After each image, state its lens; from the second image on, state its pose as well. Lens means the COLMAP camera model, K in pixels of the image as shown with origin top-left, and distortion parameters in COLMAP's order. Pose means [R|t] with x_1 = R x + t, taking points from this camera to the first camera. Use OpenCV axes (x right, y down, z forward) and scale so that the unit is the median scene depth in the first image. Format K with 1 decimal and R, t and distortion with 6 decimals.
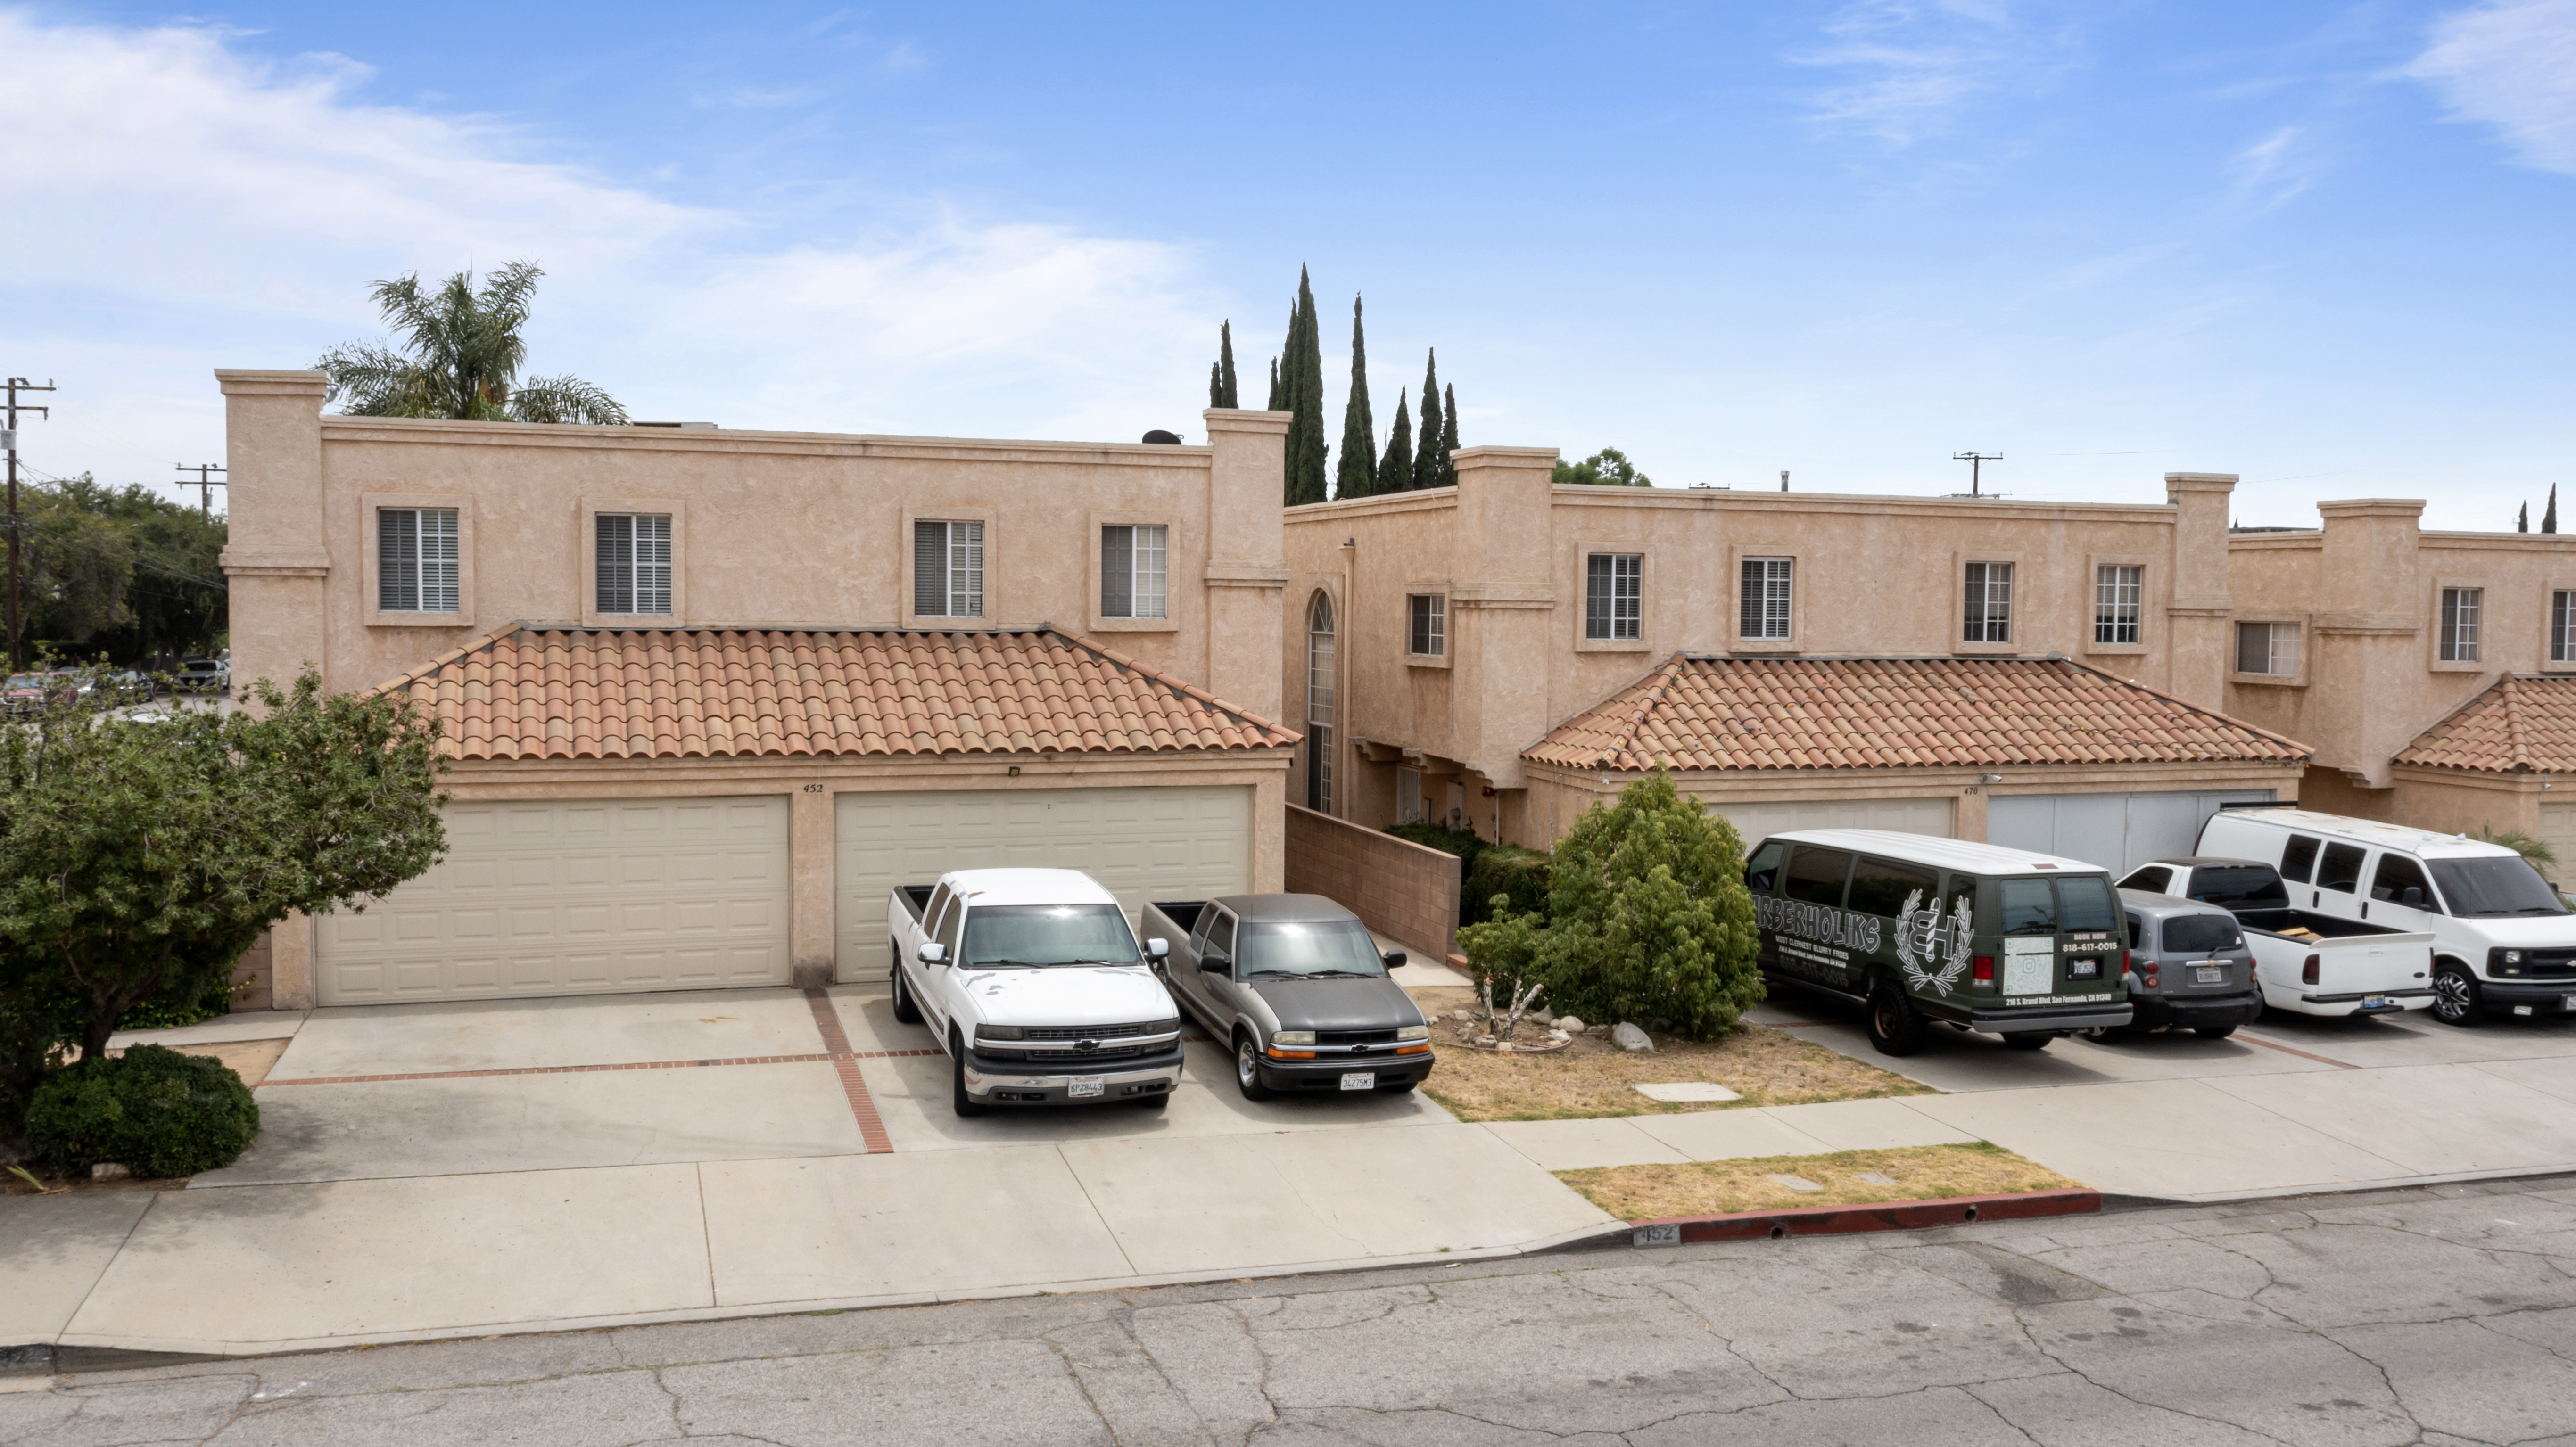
lens RADIAL K [[2037.4, 0, 1288.8], [0, 2037.4, 723.1], [0, 0, 1]] dist [-0.019306, 0.007083]
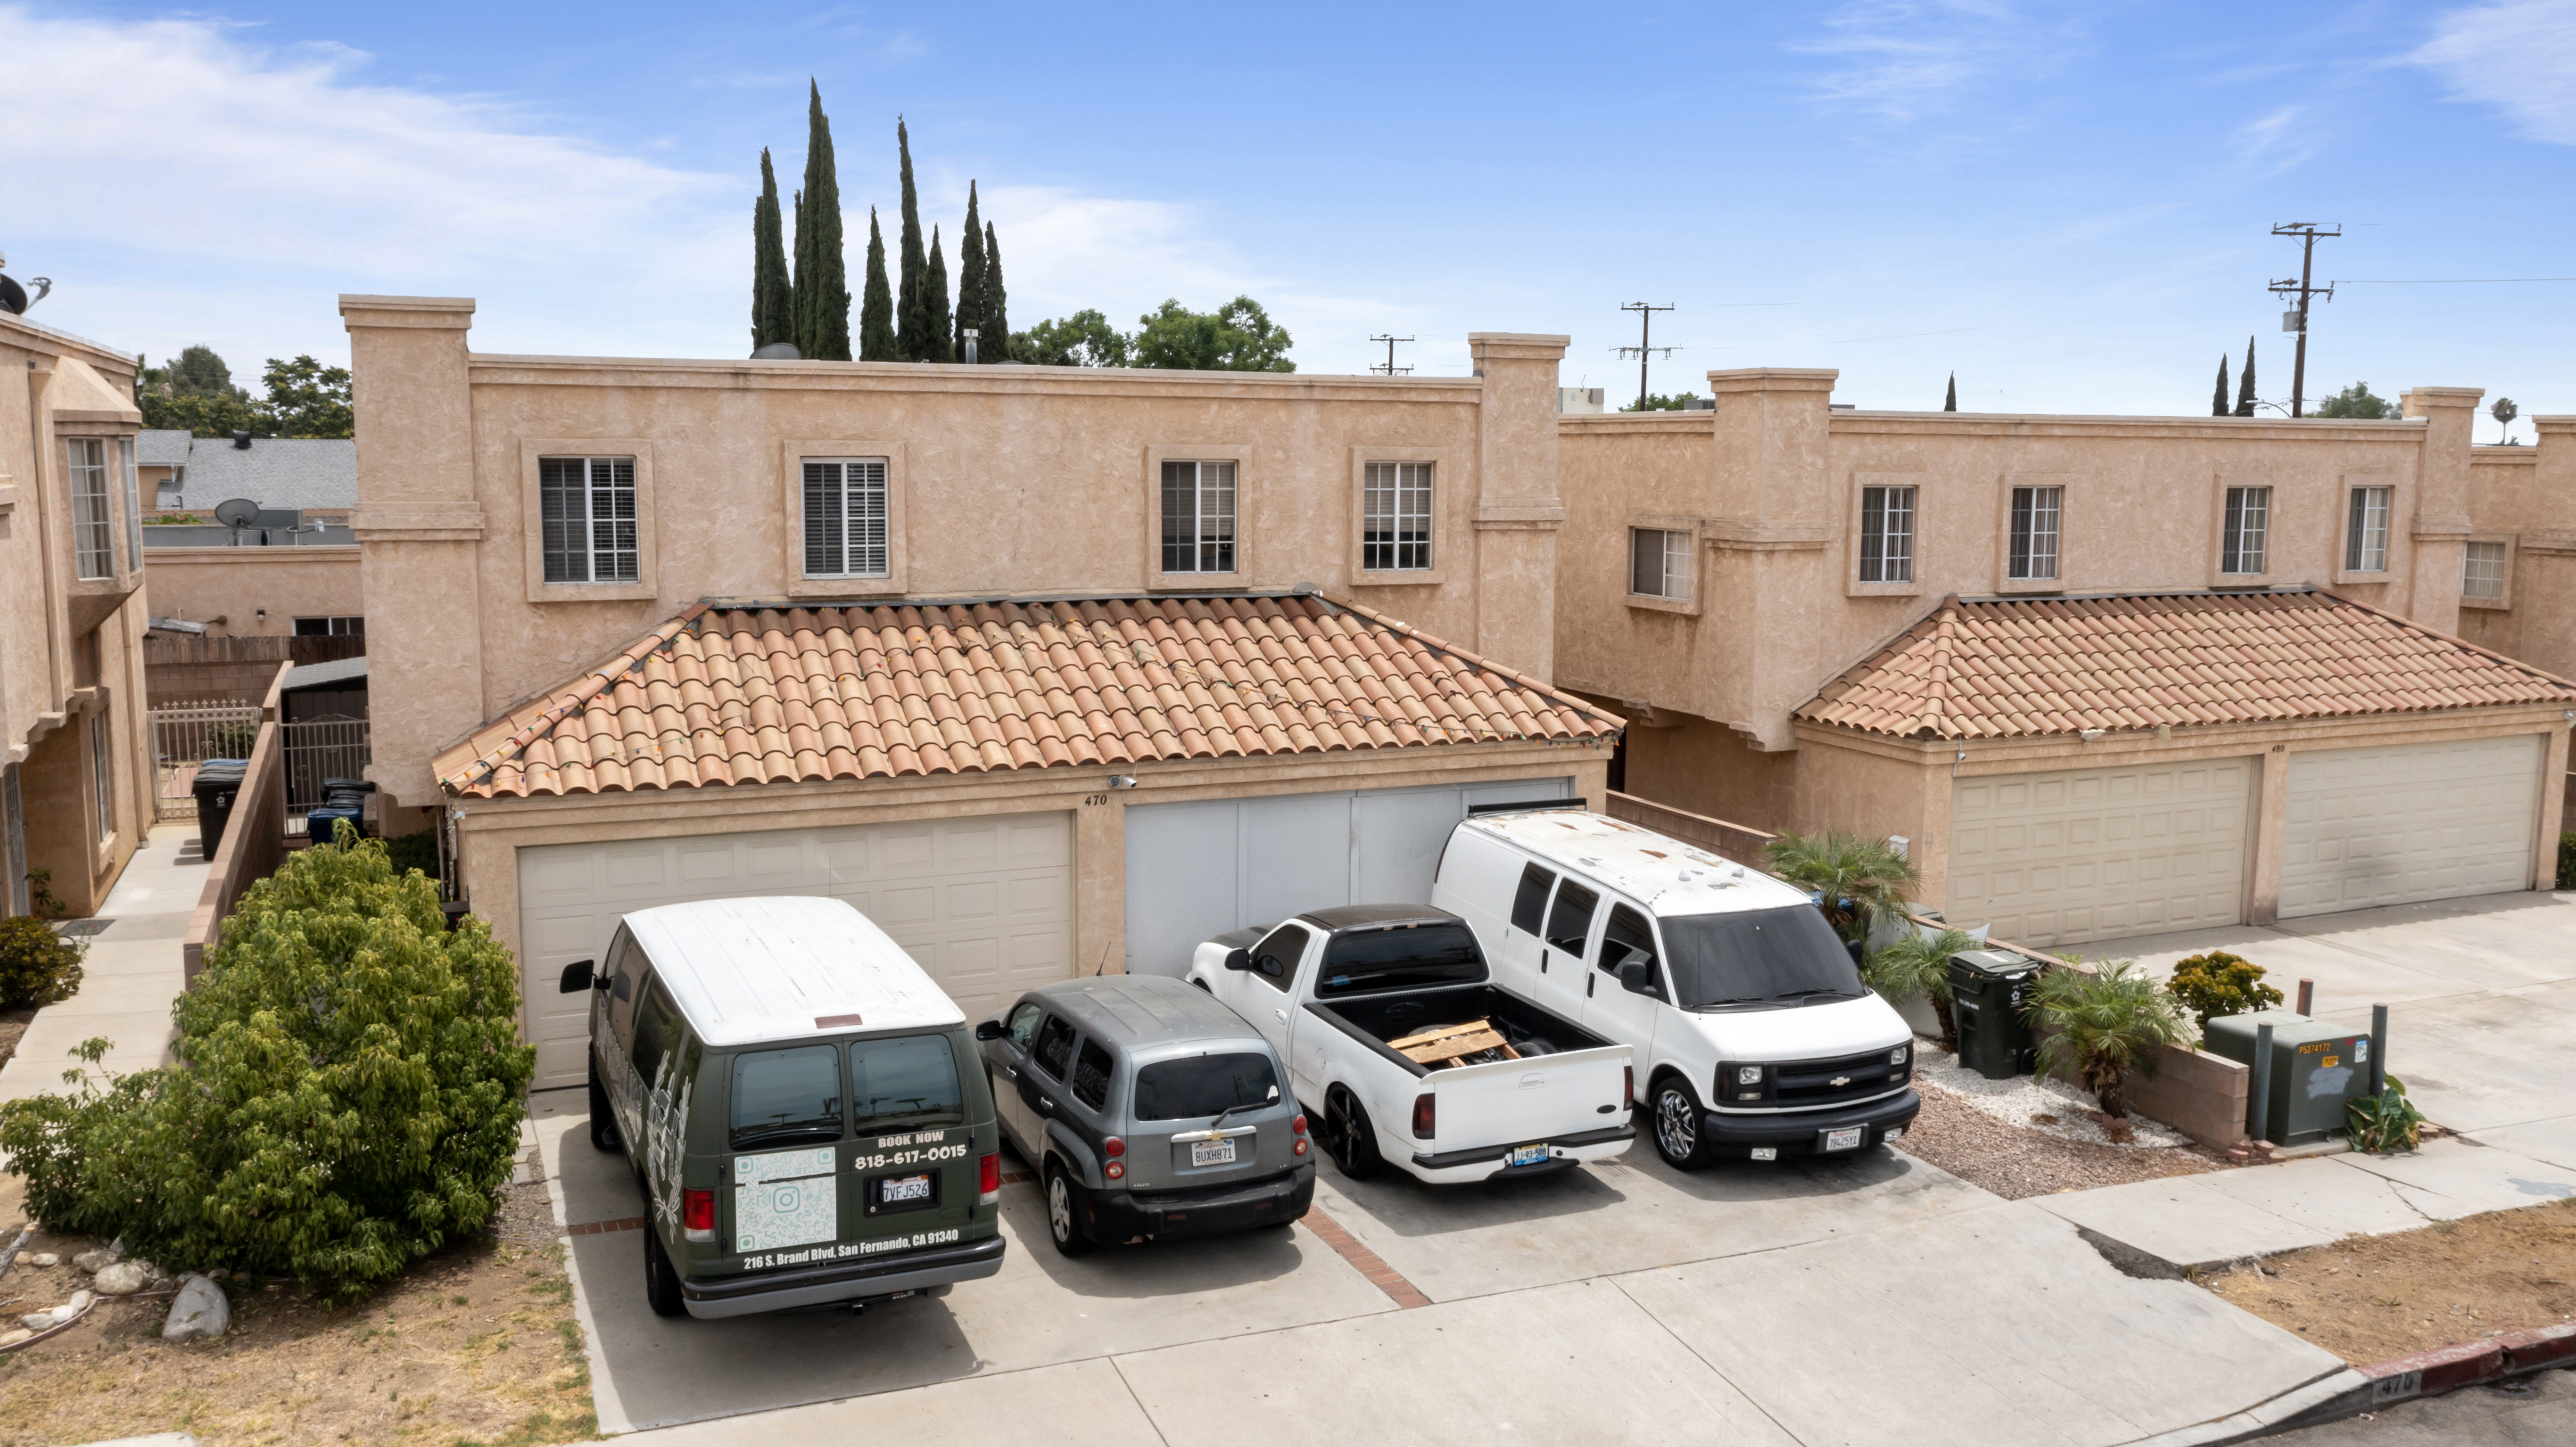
lens RADIAL K [[2037.4, 0, 1288.8], [0, 2037.4, 723.1], [0, 0, 1]] dist [-0.019306, 0.007083]
pose [[0.995257, -0.016829, 0.095818, 0.332662], [0.009858, 0.997300, 0.072769, -0.042342], [-0.096784, -0.071479, 0.992735, 0.305543]]
